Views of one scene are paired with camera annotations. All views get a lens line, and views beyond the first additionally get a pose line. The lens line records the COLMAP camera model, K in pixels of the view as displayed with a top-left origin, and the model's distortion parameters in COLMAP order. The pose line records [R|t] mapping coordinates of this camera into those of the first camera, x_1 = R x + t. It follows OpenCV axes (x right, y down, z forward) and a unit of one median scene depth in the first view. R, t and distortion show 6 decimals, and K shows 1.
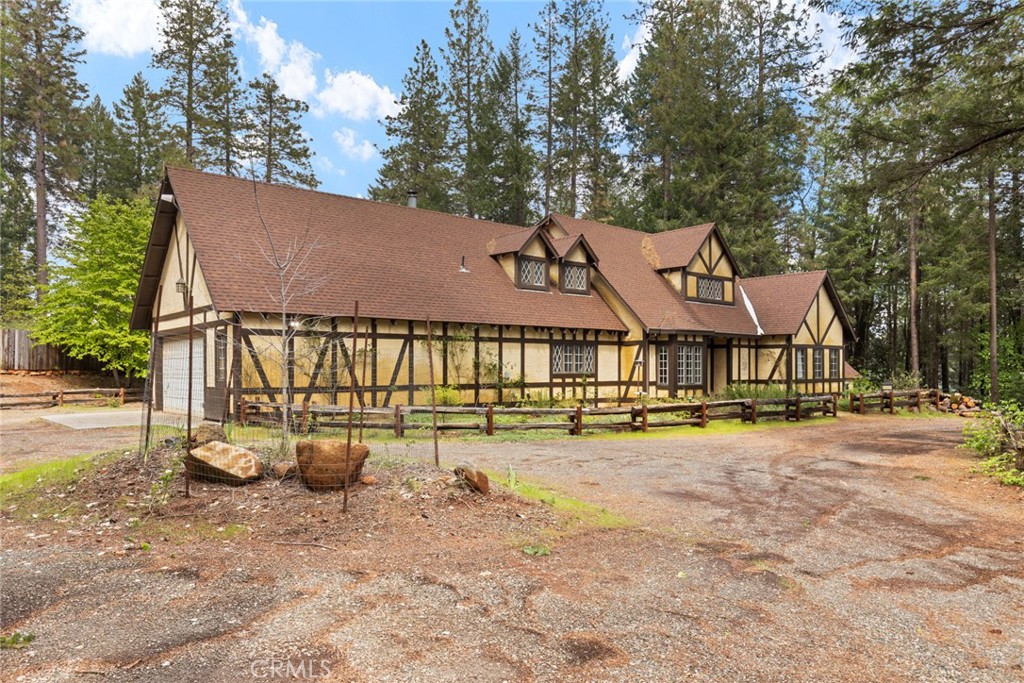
lens RADIAL K [[679.1, 0, 511.0], [0, 679.1, 340.7], [0, 0, 1]] dist [-0.000001, 0.000874]
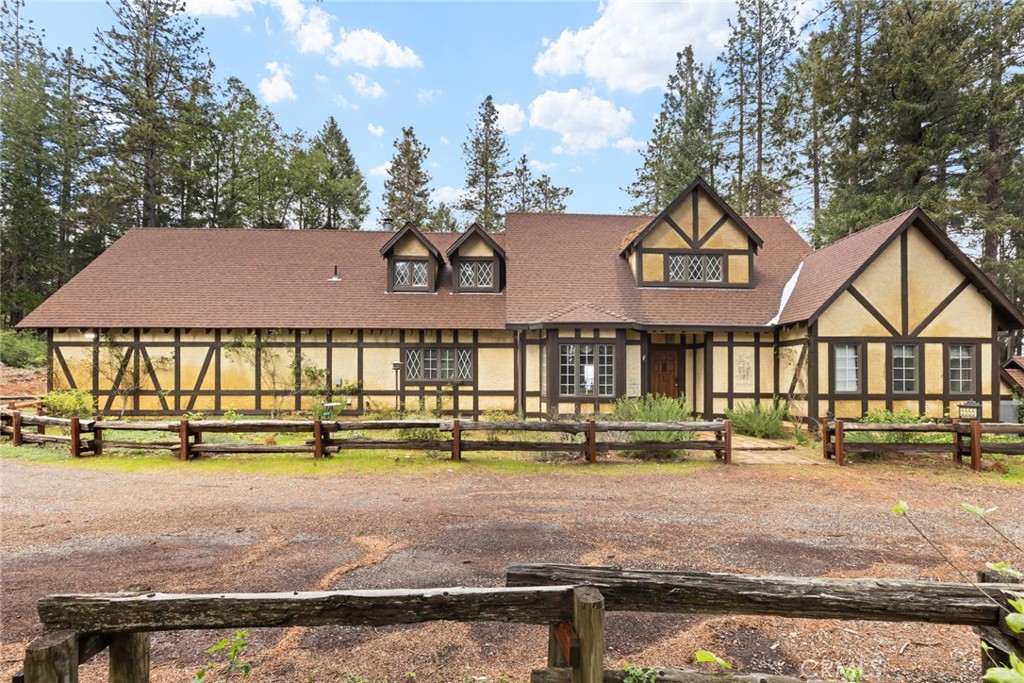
lens RADIAL K [[468.2, 0, 514.5], [0, 468.2, 360.0], [0, 0, 1]] dist [-0.002264, -0.000548]
pose [[0.790197, -0.022446, -0.612442, 0.563127], [0.021678, 0.999727, -0.008670, 0.029569], [0.612470, -0.006426, 0.790468, 0.600787]]
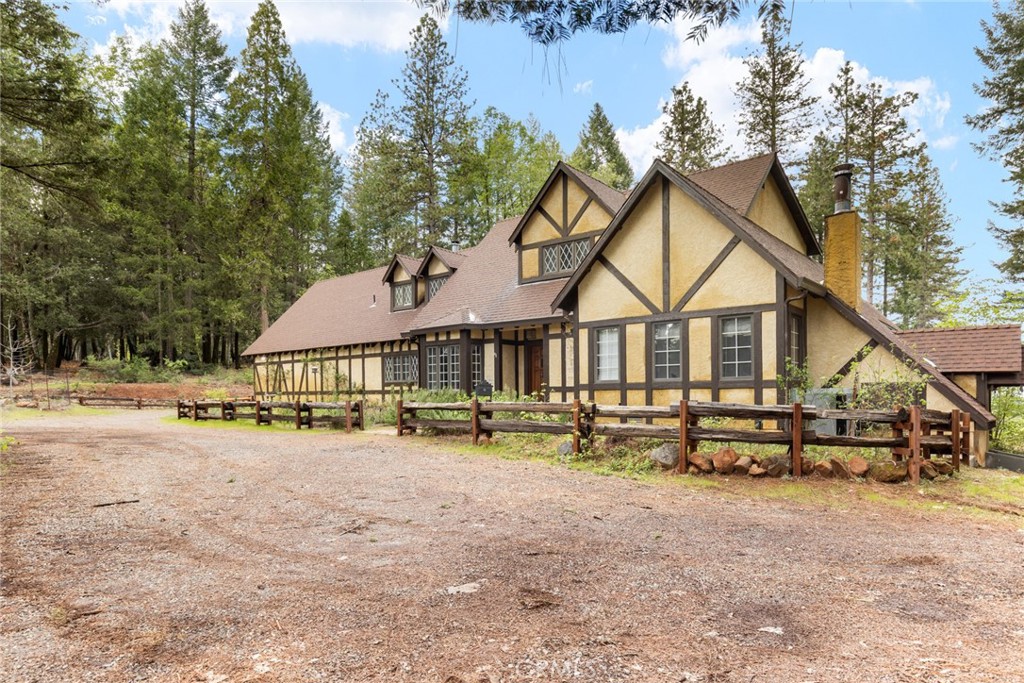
lens RADIAL K [[646.2, 0, 512.0], [0, 646.2, 341.5], [0, 0, 1]] dist [-0.039470, 0.000247]
pose [[0.140748, -0.088308, -0.986099, 1.176471], [0.042208, 0.995644, -0.083139, 0.079970], [0.989145, -0.029919, 0.143862, 1.066187]]
